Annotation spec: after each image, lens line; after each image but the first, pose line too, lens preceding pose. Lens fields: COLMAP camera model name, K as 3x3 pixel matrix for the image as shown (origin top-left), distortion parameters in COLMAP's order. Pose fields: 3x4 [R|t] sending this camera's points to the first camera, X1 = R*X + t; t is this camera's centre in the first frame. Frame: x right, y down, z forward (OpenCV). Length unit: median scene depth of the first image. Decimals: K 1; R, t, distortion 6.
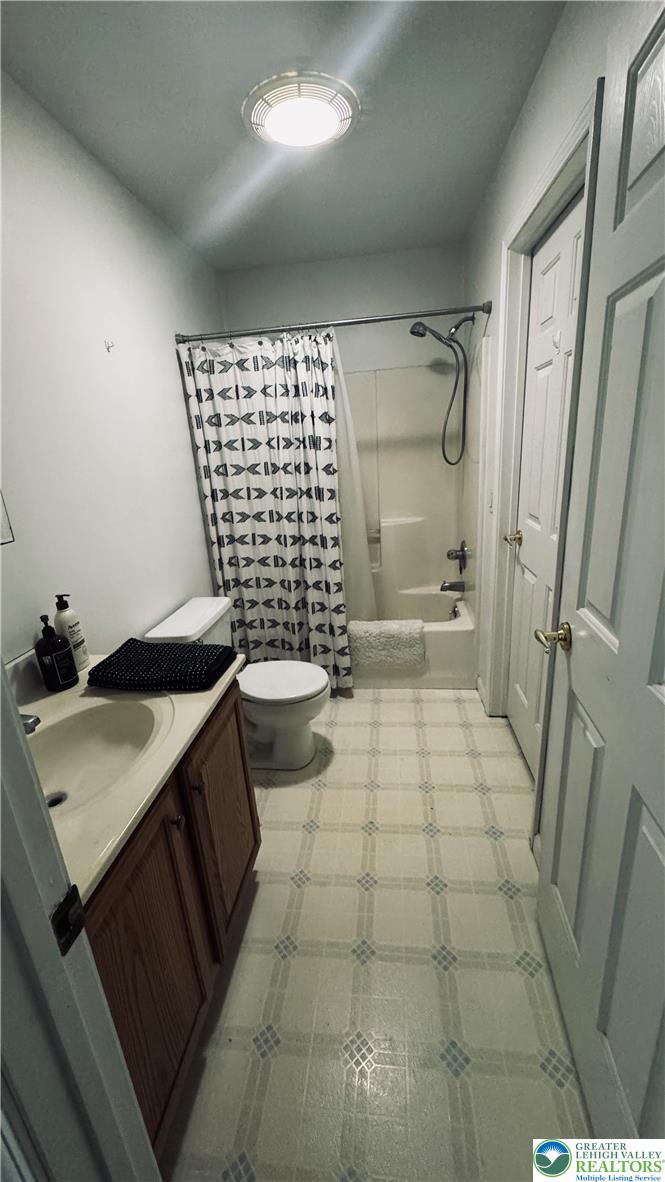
lens RADIAL K [[475.3, 0, 332.5], [0, 475.3, 591.0], [0, 0, 1]] dist [-0.002984, -0.000119]
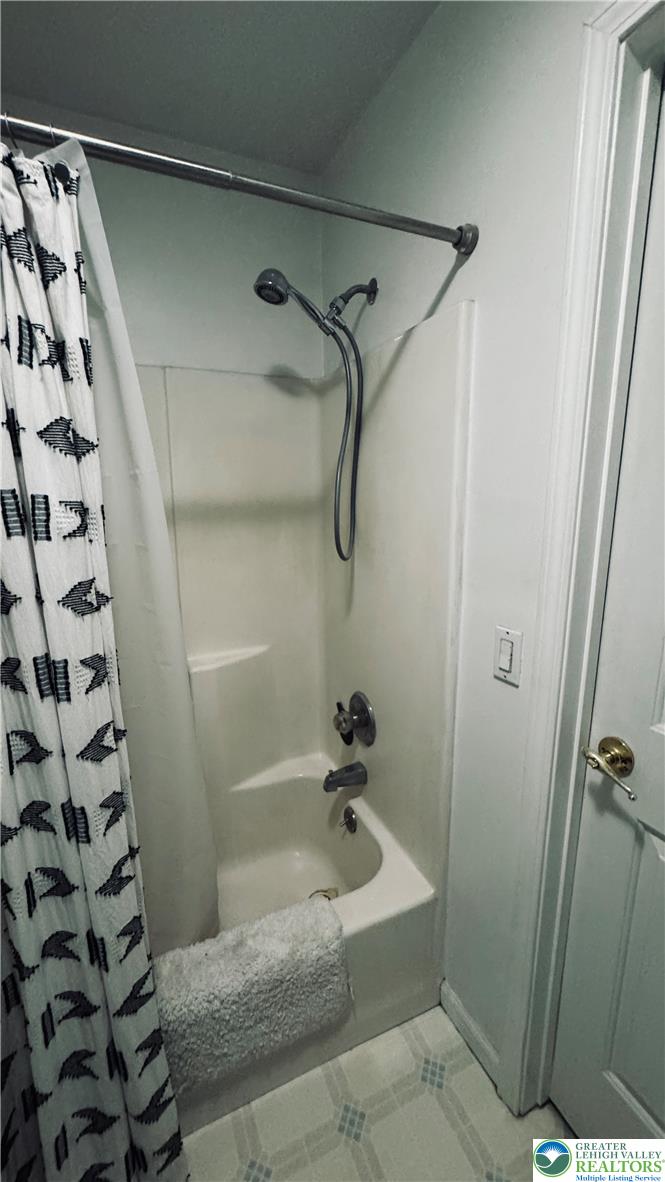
lens RADIAL K [[475.3, 0, 332.5], [0, 475.3, 591.0], [0, 0, 1]] dist [-0.002984, -0.000119]
pose [[0.859544, -0.050336, 0.508577, -0.024589], [0.110751, 0.989836, -0.089211, -0.207457], [-0.498917, 0.133006, 0.856383, 0.626588]]
